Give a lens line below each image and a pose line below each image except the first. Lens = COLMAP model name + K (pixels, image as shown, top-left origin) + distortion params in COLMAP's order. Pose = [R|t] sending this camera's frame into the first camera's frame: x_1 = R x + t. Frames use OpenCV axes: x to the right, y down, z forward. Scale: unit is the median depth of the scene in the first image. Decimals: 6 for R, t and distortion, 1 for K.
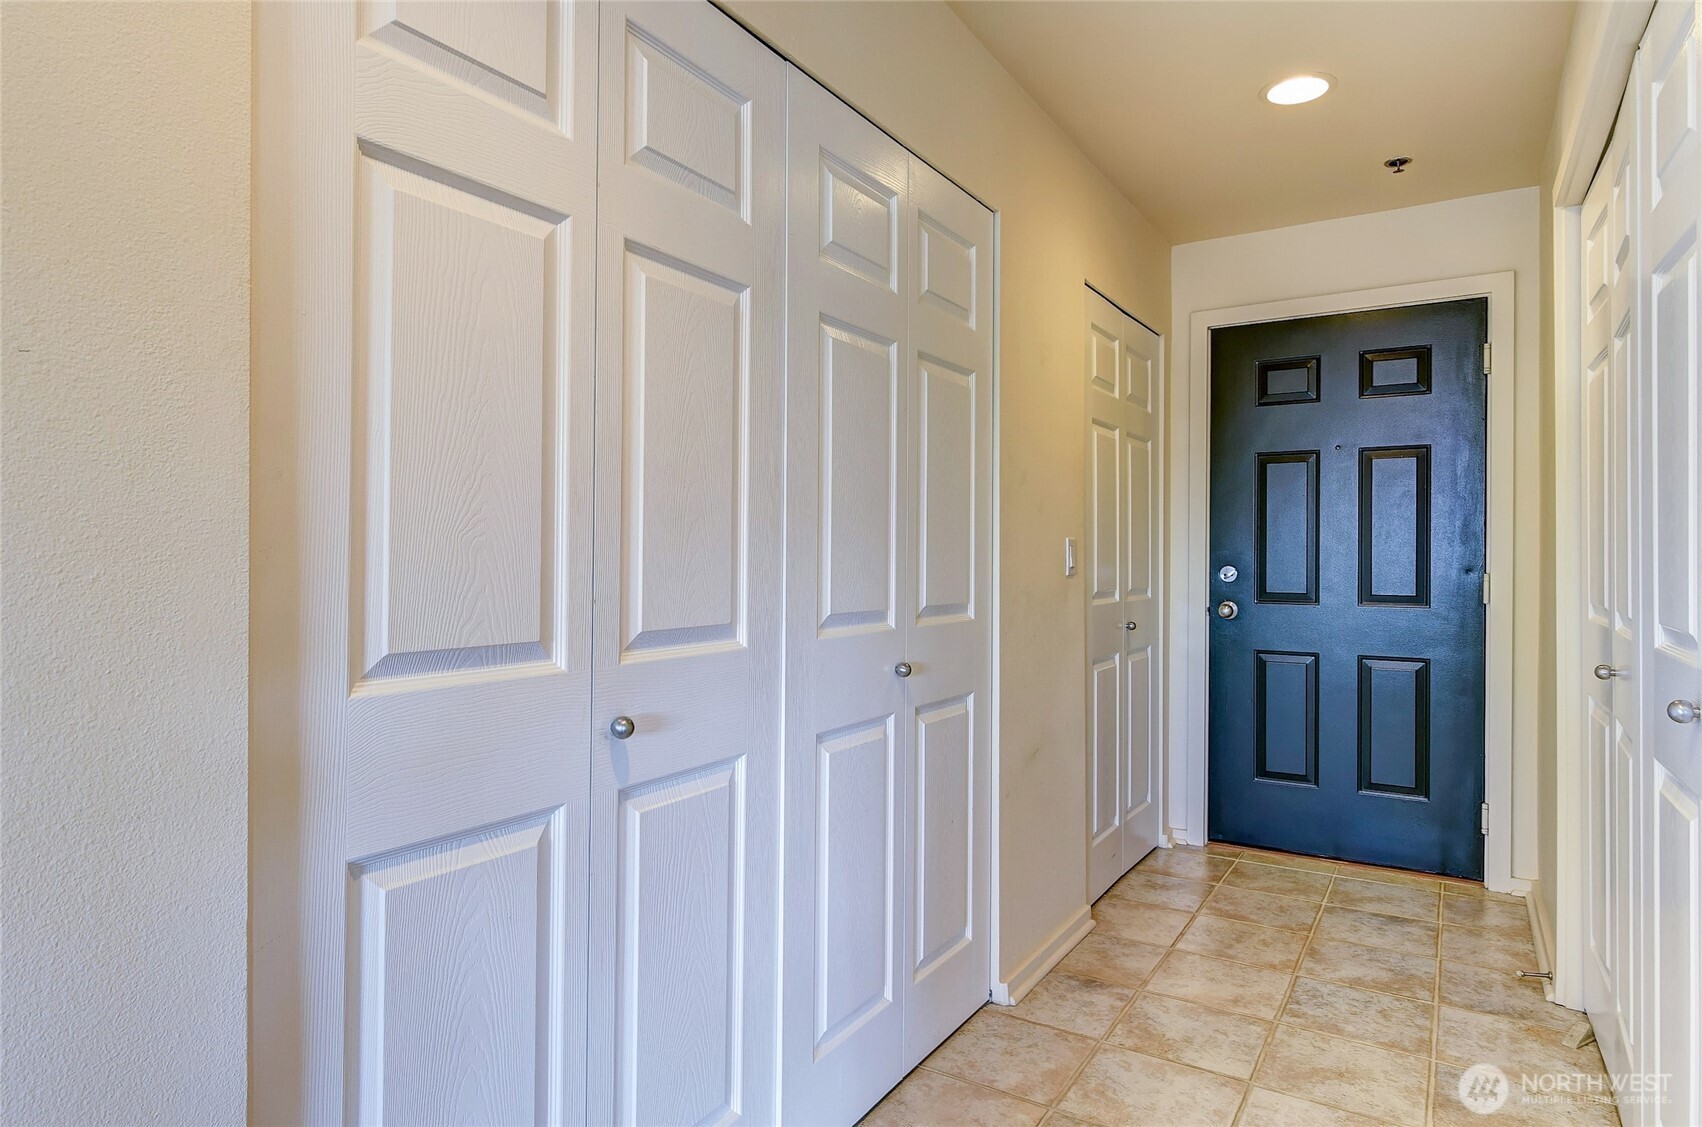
lens RADIAL K [[927.5, 0, 850.9], [0, 927.5, 564.4], [0, 0, 1]] dist [0.001678, -0.002121]
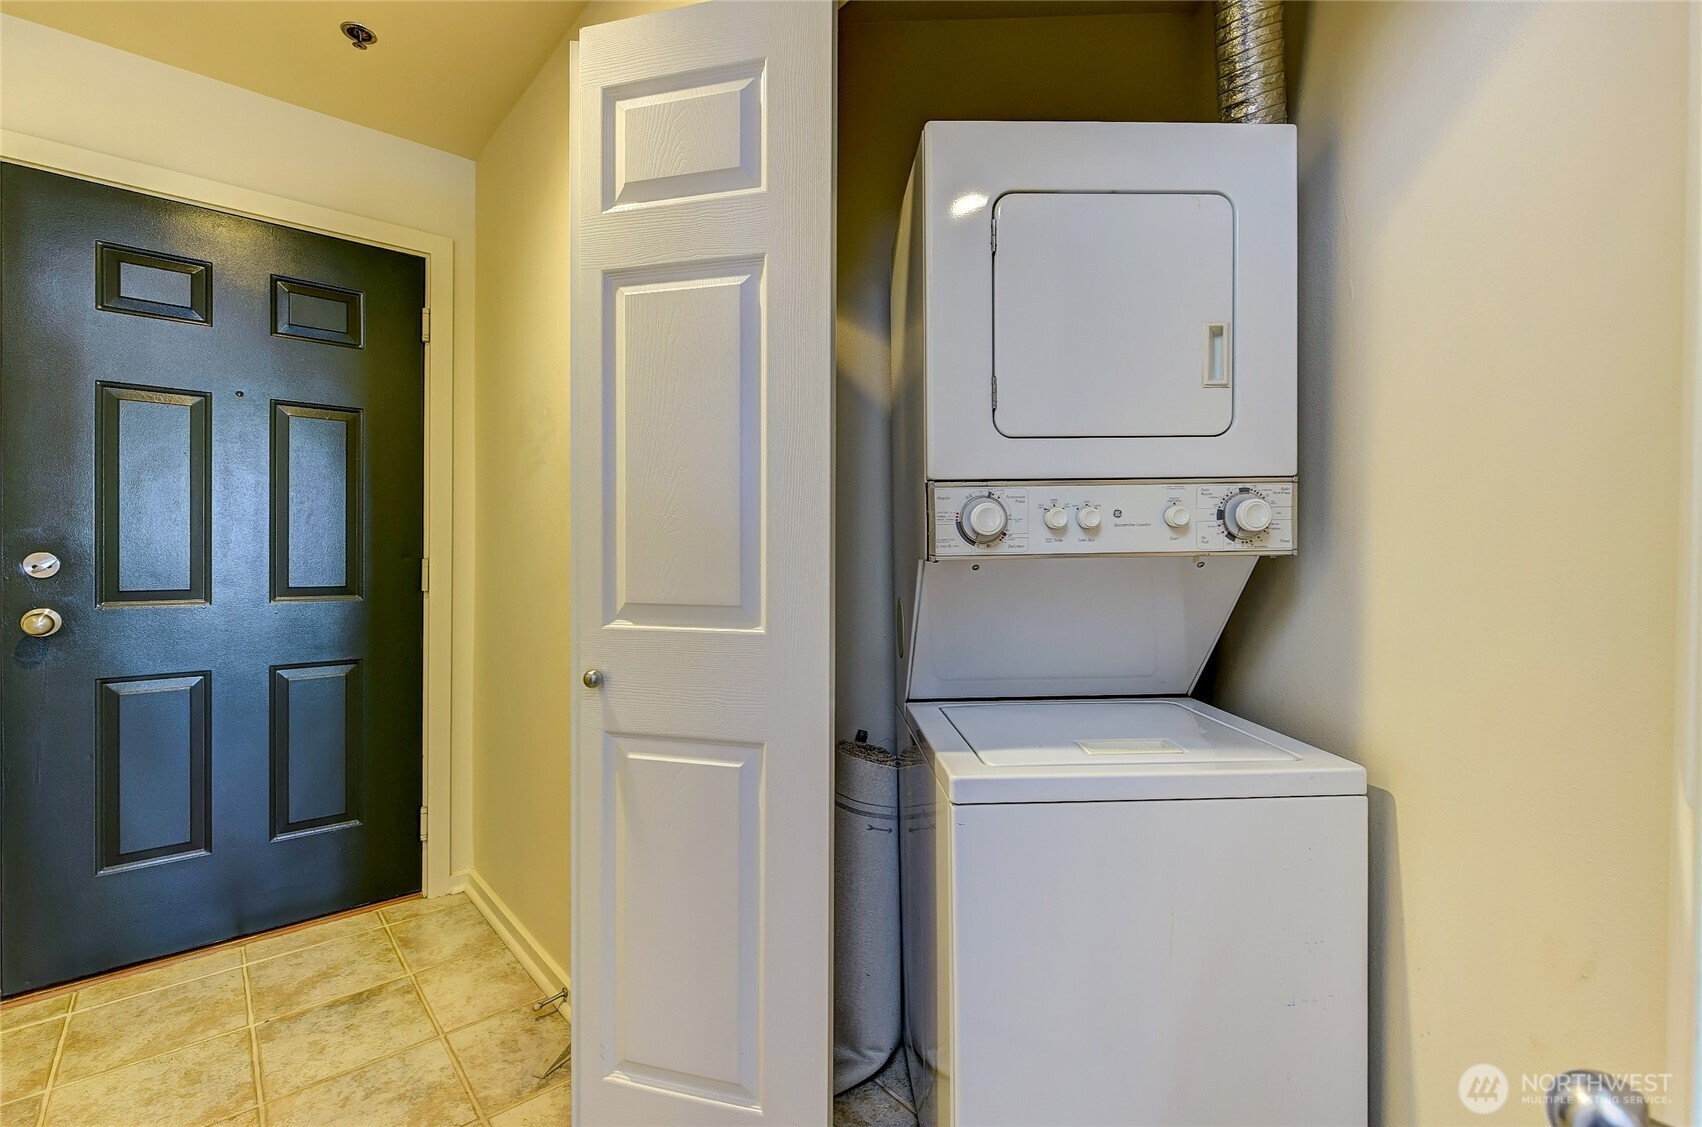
lens RADIAL K [[752.3, 0, 848.5], [0, 752.3, 557.5], [0, 0, 1]] dist [0.002269, -0.000941]
pose [[0.287985, -0.009303, 0.957590, 0.088059], [-0.000731, 0.999950, 0.009934, 0.000620], [-0.957635, -0.003561, 0.287964, 0.380124]]
